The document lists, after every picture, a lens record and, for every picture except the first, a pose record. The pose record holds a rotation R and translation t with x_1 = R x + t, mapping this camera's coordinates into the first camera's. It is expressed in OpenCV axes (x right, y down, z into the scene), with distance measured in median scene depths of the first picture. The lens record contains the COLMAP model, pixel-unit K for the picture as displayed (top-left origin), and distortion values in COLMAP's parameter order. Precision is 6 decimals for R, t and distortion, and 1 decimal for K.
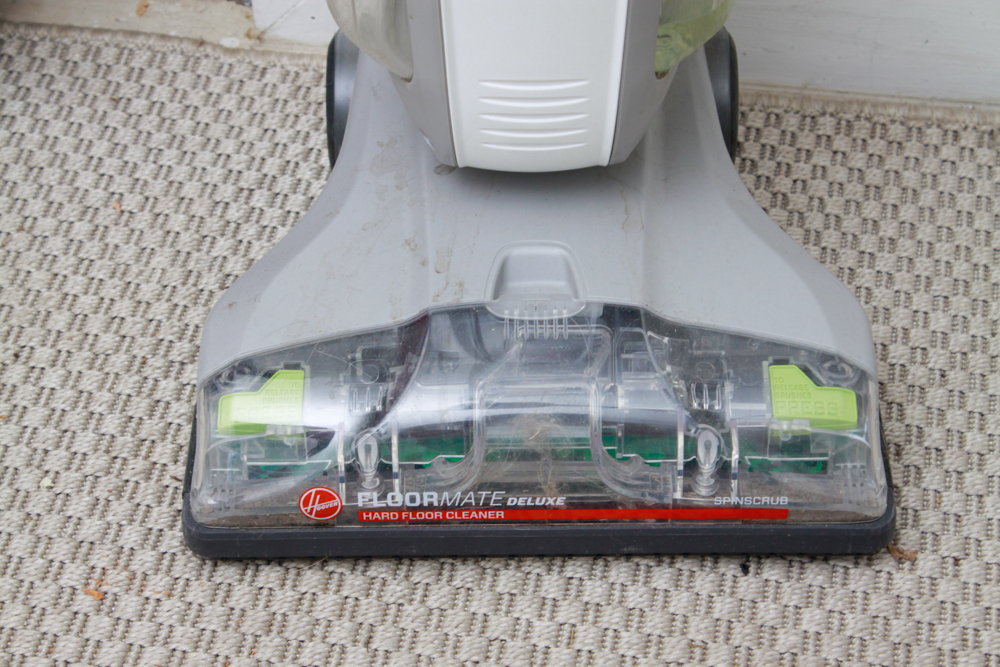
lens RADIAL K [[2451.5, 0, 500.0], [0, 2451.5, 333.5], [0, 0, 1]] dist [0.050740, 0.416822]
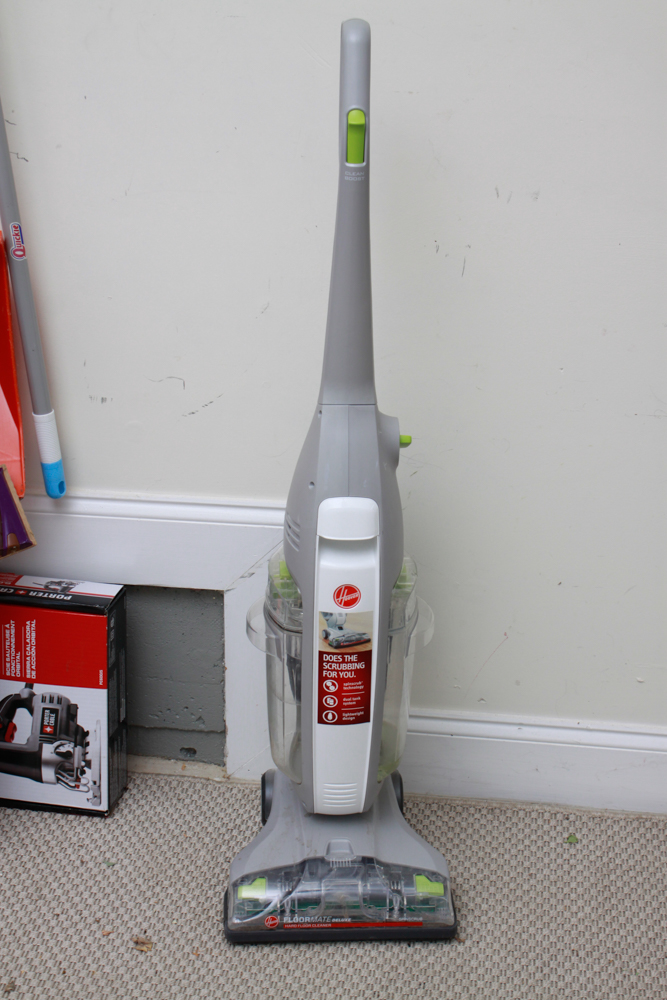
lens RADIAL K [[1758.9, 0, 333.5], [0, 1758.9, 500.0], [0, 0, 1]] dist [-0.014648, -0.167761]
pose [[0.998169, 0.008197, 0.059931, -0.129007], [0.010154, 0.954009, -0.299607, 0.220612], [-0.059630, 0.299667, 0.952179, -1.234299]]
